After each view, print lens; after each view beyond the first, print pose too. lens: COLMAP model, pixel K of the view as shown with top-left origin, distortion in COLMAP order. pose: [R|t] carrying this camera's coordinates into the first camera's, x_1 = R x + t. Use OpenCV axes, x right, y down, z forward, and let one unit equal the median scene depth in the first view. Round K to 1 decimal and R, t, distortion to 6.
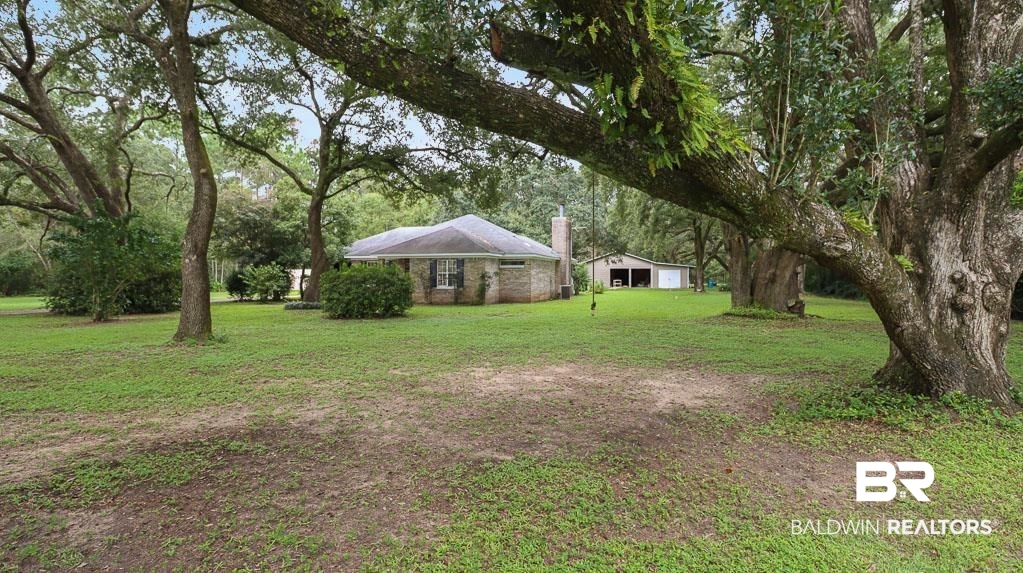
lens RADIAL K [[555.0, 0, 511.5], [0, 555.0, 286.5], [0, 0, 1]] dist [-0.000549, -0.000312]
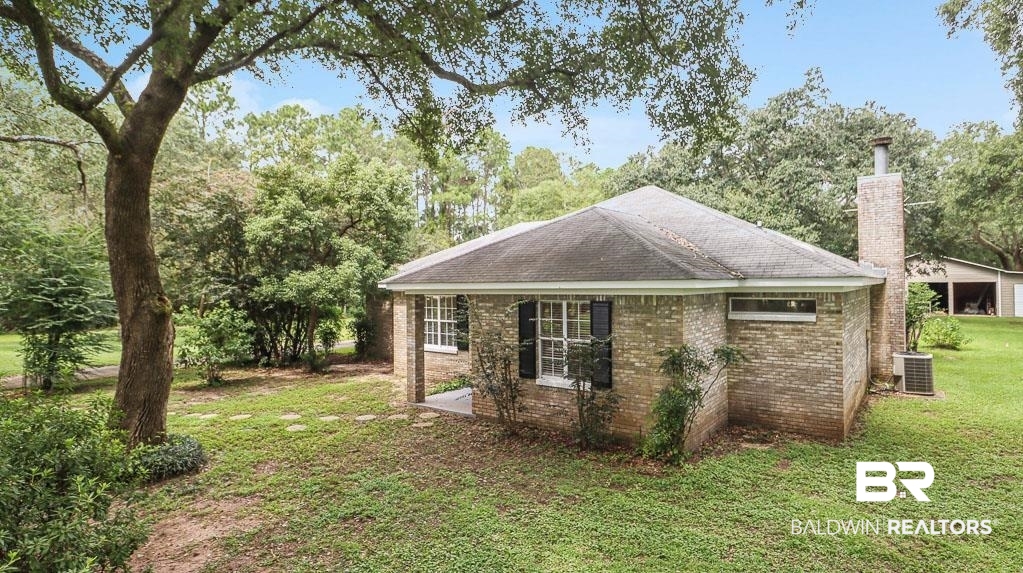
lens RADIAL K [[555.0, 0, 511.5], [0, 555.0, 286.5], [0, 0, 1]] dist [-0.000549, -0.000312]
pose [[0.938256, -0.011032, -0.345767, -0.028918], [0.007004, 0.999892, -0.012898, -0.051314], [0.345872, 0.009681, 0.938232, 0.657304]]
